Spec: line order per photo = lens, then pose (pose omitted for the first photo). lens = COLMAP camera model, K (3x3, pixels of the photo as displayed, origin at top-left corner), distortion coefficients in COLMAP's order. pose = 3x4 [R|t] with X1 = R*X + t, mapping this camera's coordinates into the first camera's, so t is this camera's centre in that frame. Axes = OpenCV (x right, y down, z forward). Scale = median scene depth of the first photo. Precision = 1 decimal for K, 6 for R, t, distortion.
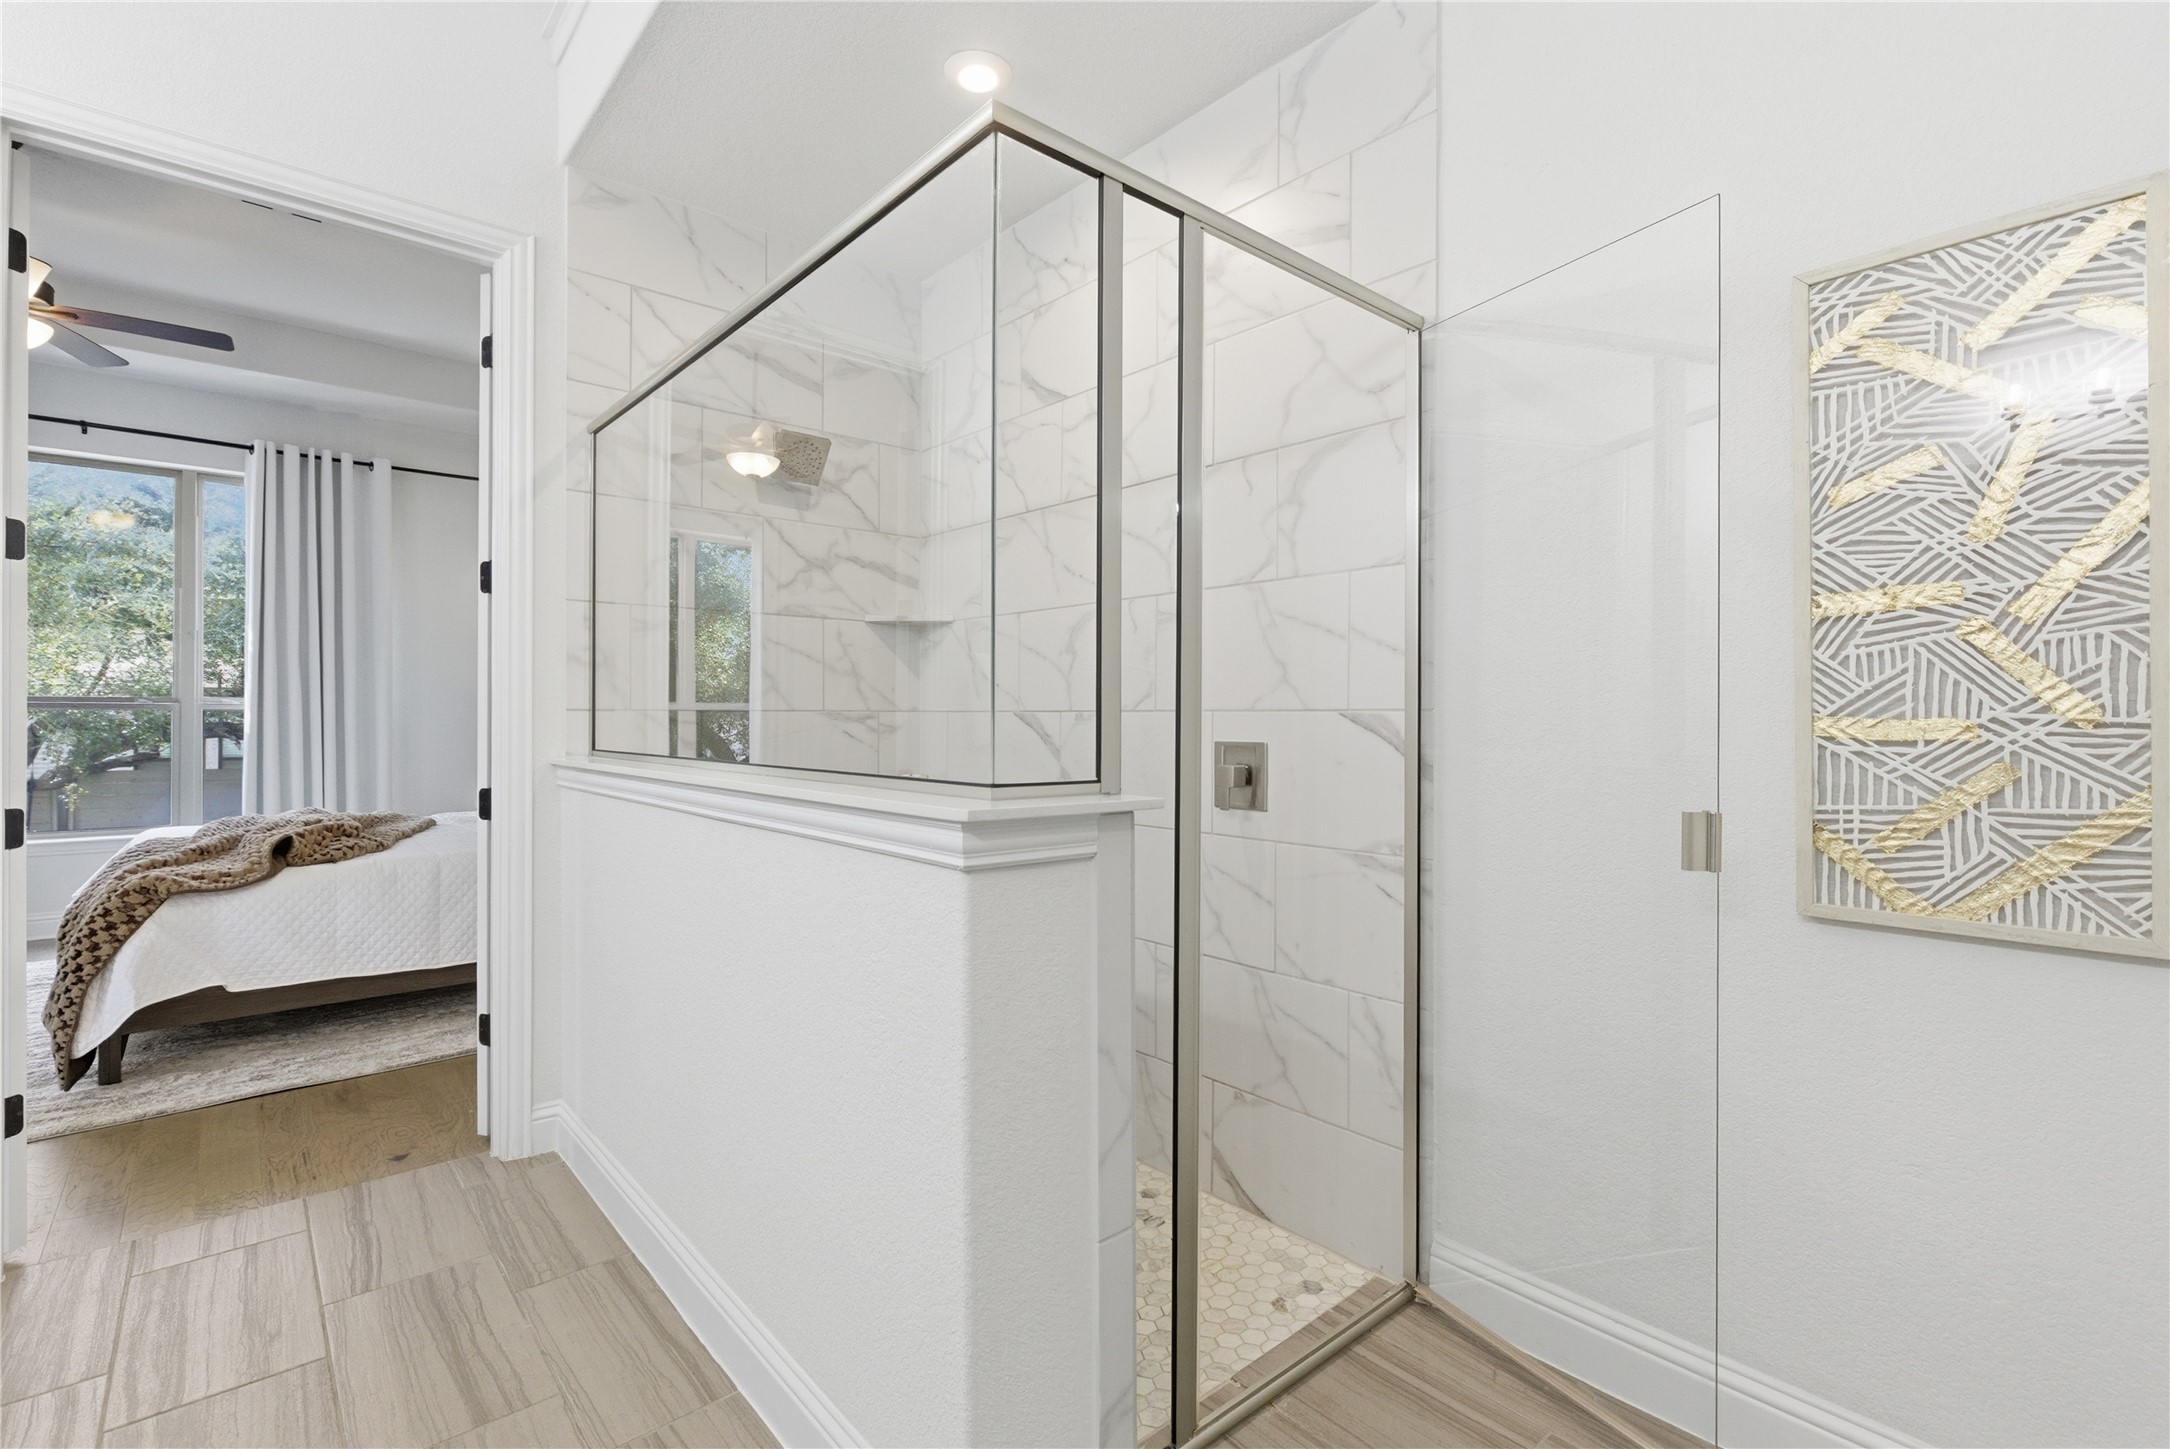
lens RADIAL K [[977.8, 0, 1100.1], [0, 977.8, 727.7], [0, 0, 1]] dist [-0.001709, -0.000062]
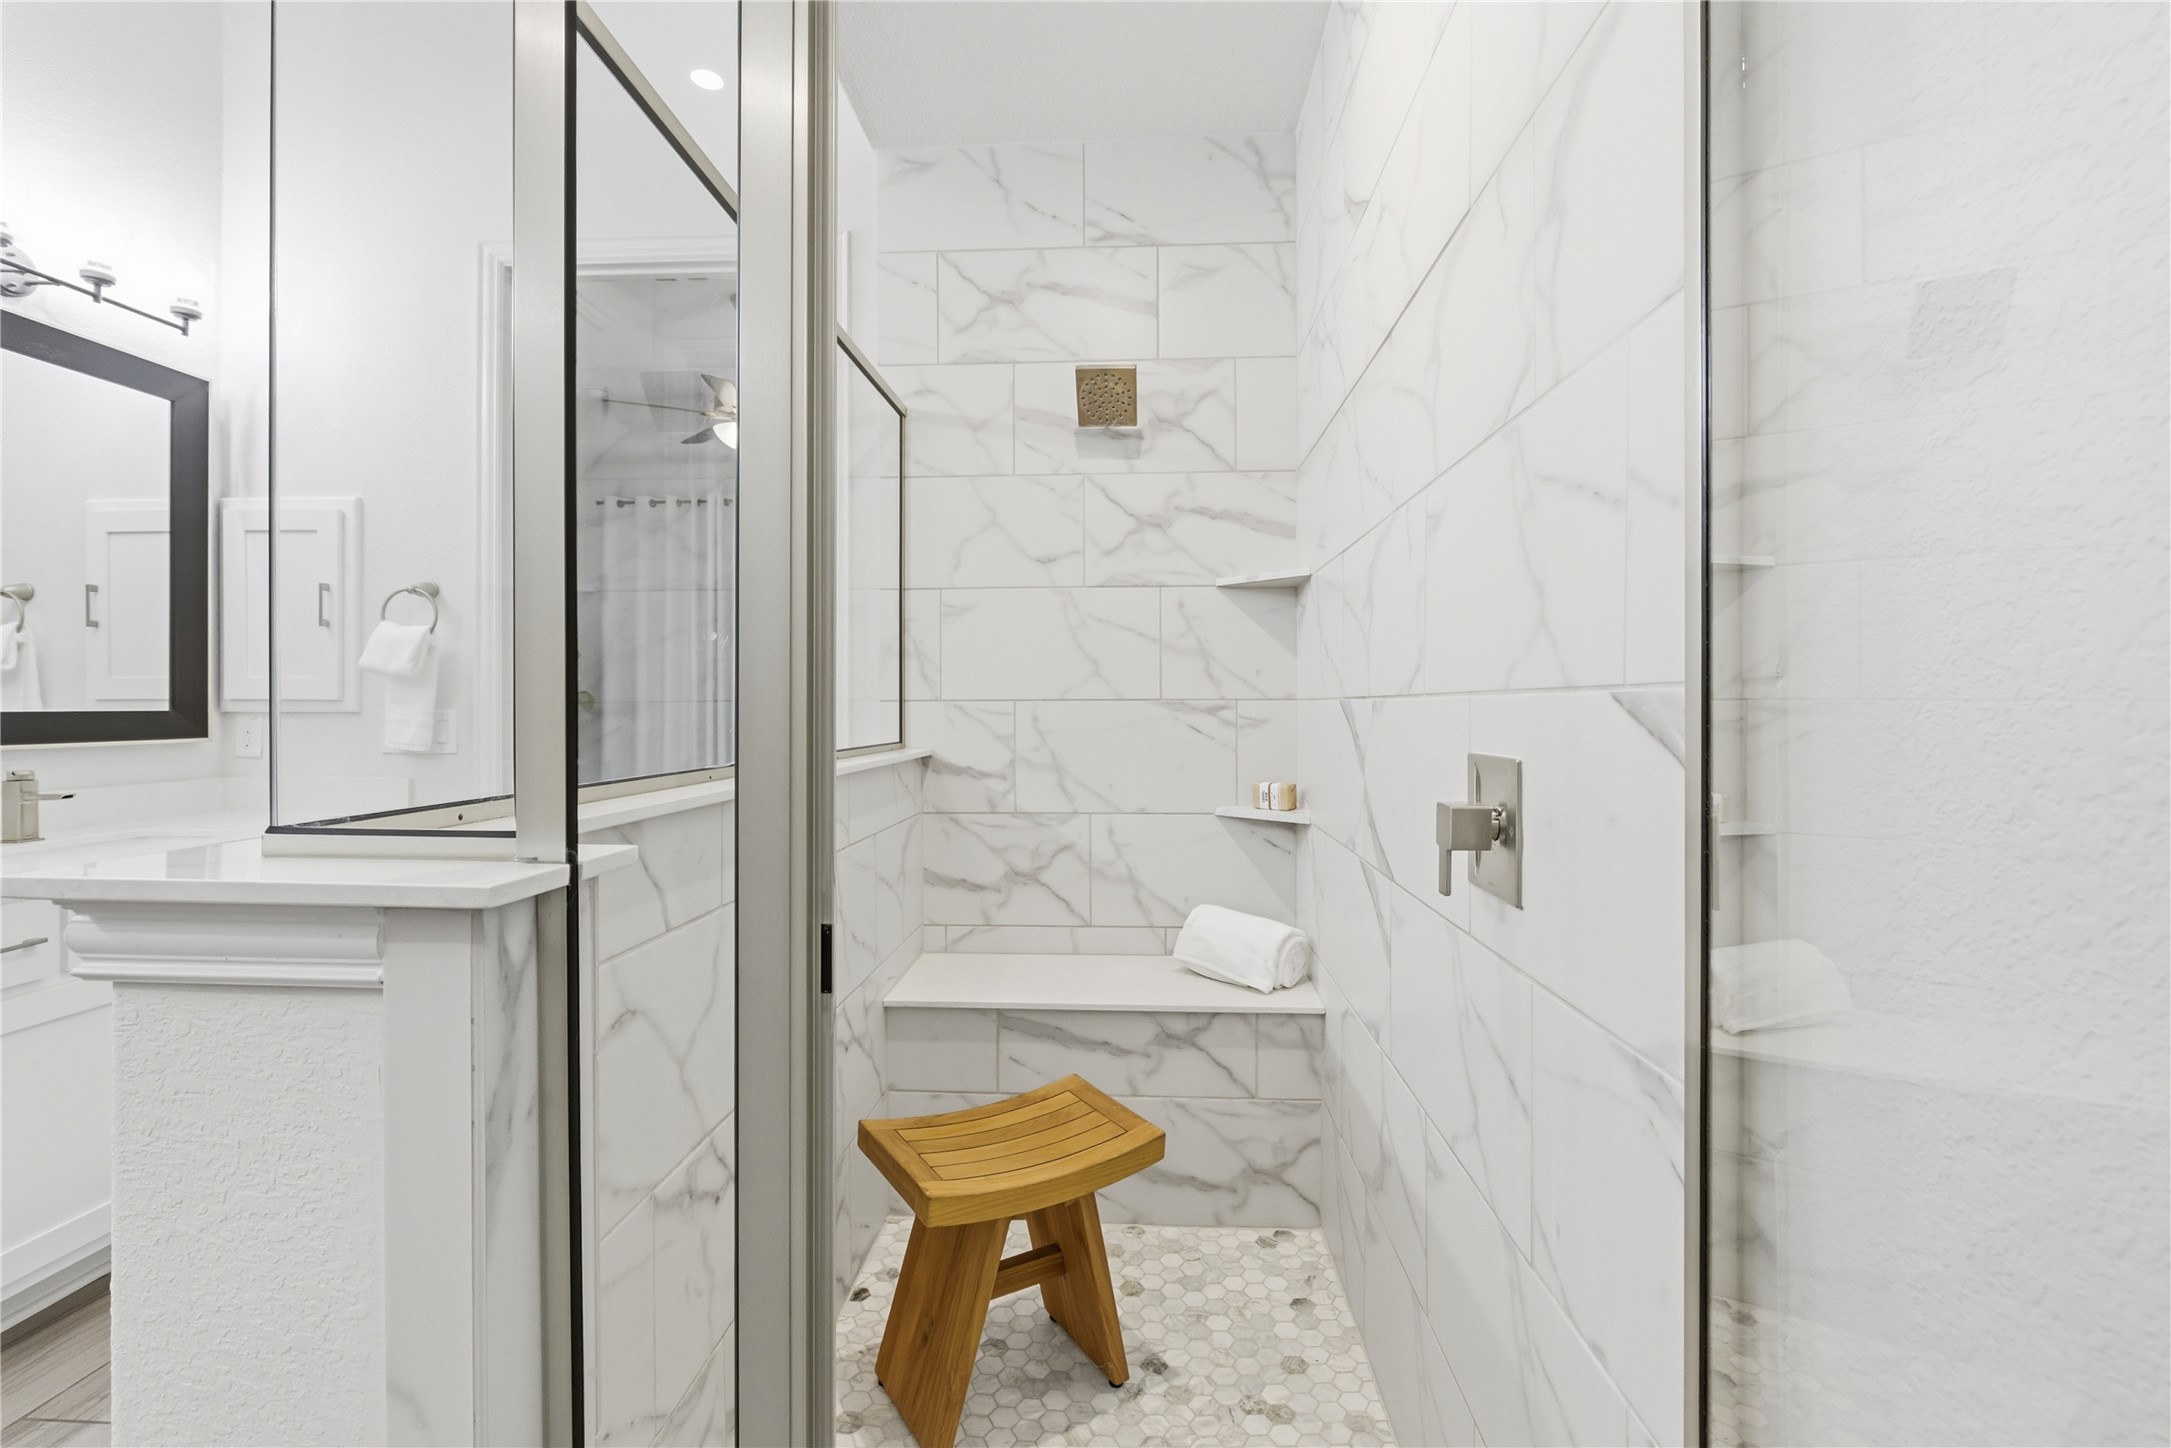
lens RADIAL K [[978.2, 0, 1084.7], [0, 978.2, 710.2], [0, 0, 1]] dist [-0.001709, -0.000062]
pose [[0.714039, -0.001733, -0.700104, 0.243848], [-0.004226, 0.999968, -0.006786, -0.002781], [0.700093, 0.007804, 0.714009, 0.368939]]
